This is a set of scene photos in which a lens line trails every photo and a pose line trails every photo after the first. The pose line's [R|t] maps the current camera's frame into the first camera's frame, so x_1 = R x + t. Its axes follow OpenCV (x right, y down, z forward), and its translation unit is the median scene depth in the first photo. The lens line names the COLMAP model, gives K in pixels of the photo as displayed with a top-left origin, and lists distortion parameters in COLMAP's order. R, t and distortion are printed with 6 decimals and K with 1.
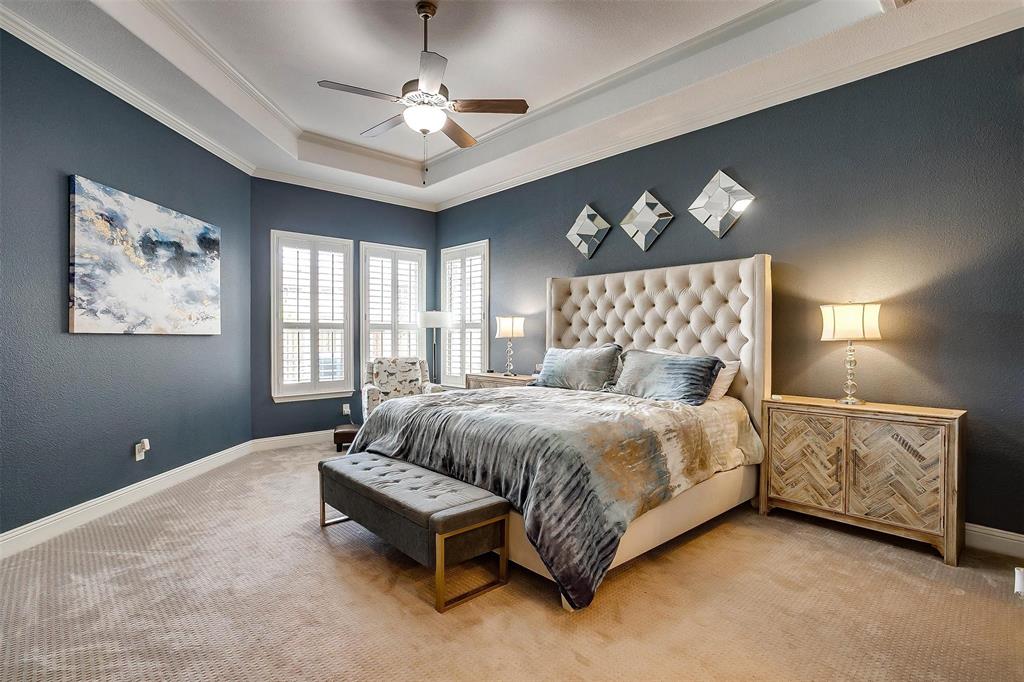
lens RADIAL K [[498.1, 0, 507.0], [0, 498.1, 342.8], [0, 0, 1]] dist [-0.045911, 0.020627]
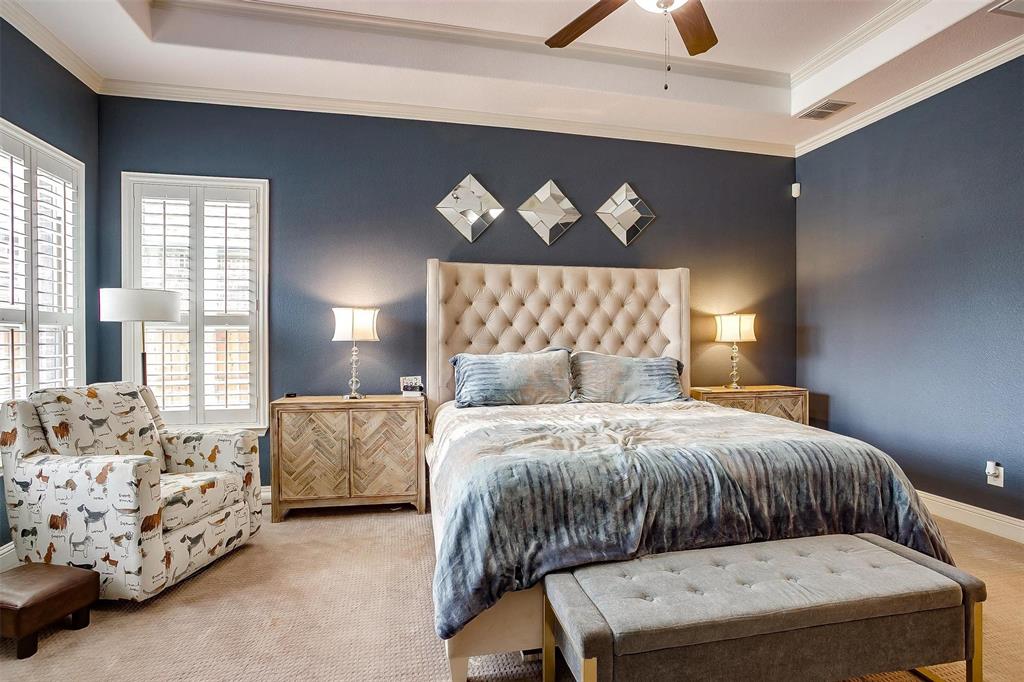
lens RADIAL K [[498.1, 0, 510.7], [0, 498.1, 338.4], [0, 0, 1]] dist [-0.045911, 0.020627]
pose [[0.513928, -0.000962, 0.857833, -0.527571], [0.012556, 0.999901, -0.006402, -0.007310], [-0.857741, 0.014061, 0.513889, 0.569530]]
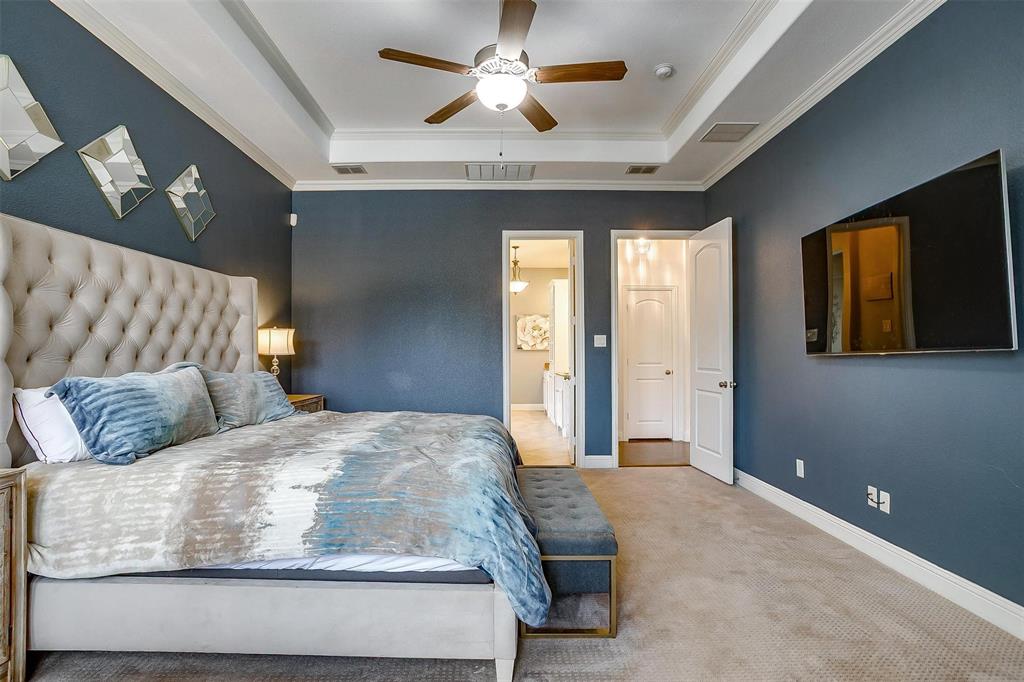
lens RADIAL K [[498.1, 0, 512.6], [0, 498.1, 336.7], [0, 0, 1]] dist [-0.045911, 0.020627]
pose [[-0.743382, 0.017029, 0.668650, -0.495013], [0.004118, 0.999773, -0.020884, -0.014954], [-0.668854, -0.012772, -0.743284, 1.083863]]
